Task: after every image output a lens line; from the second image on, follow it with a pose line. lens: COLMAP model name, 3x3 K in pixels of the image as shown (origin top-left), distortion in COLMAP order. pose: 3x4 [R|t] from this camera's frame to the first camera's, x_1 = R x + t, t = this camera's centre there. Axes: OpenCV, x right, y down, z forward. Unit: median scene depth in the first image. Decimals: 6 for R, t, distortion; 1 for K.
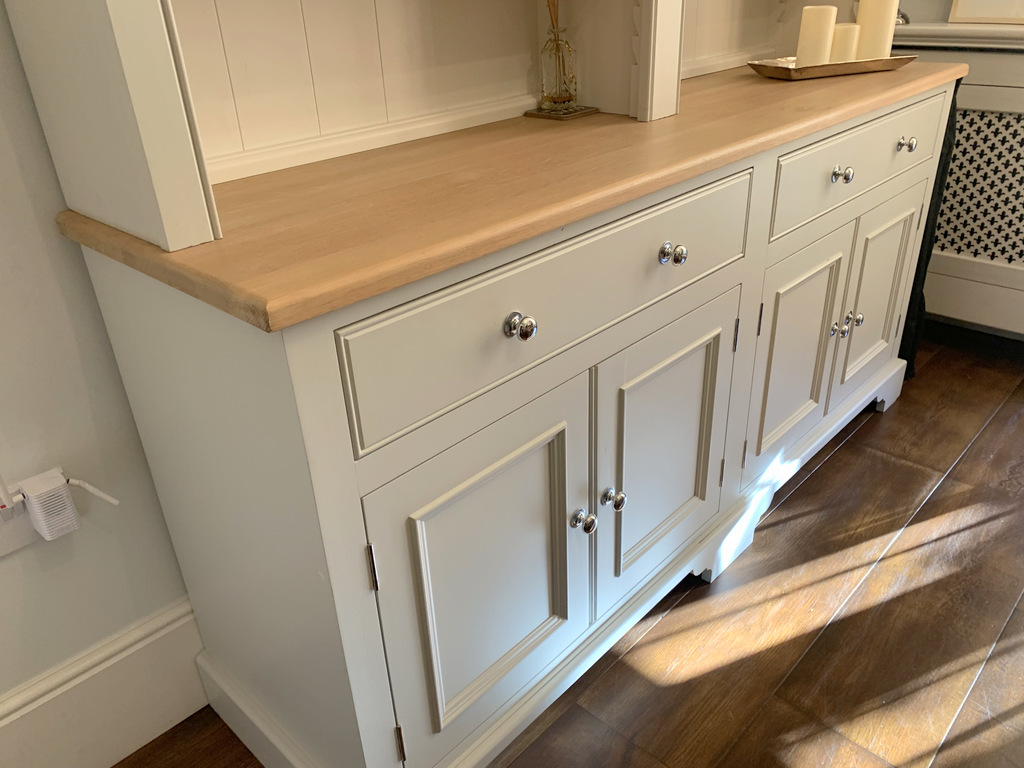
lens RADIAL K [[792.0, 0, 508.1], [0, 792.0, 381.9], [0, 0, 1]] dist [0.039698, -0.043649]
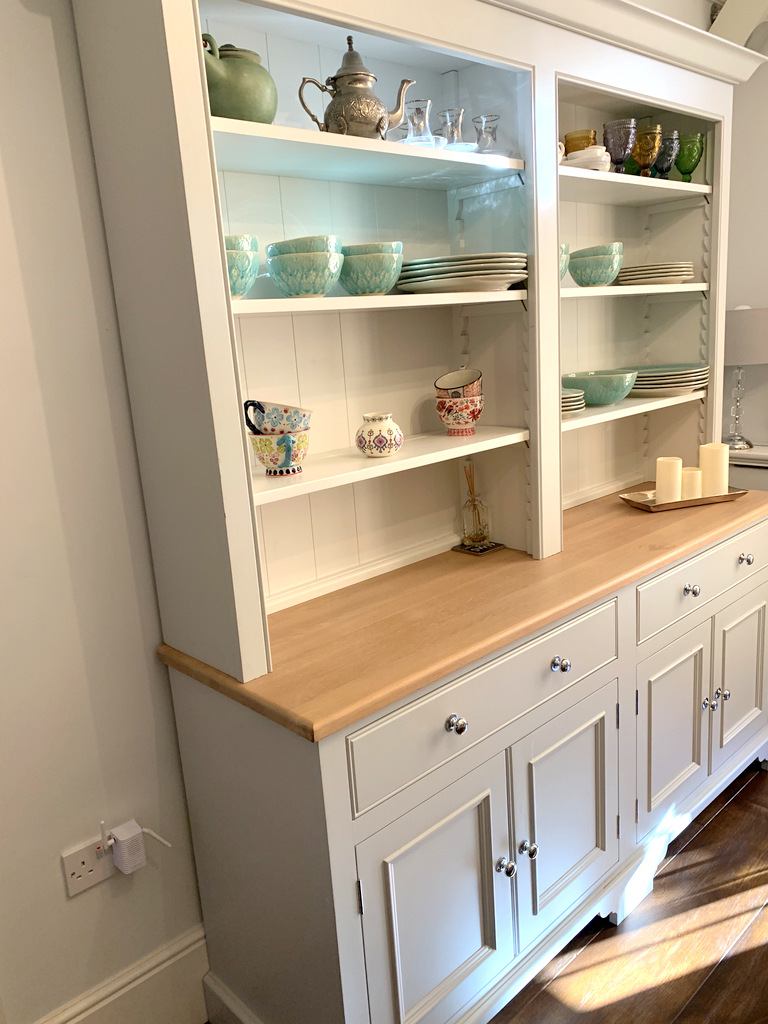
lens RADIAL K [[792.0, 0, 369.2], [0, 792.0, 509.1], [0, 0, 1]] dist [0.039698, -0.043649]
pose [[0.997356, -0.013974, -0.071317, -0.026455], [-0.003996, 0.969311, -0.245805, -0.068131], [0.072563, 0.245440, 0.966692, -0.408414]]
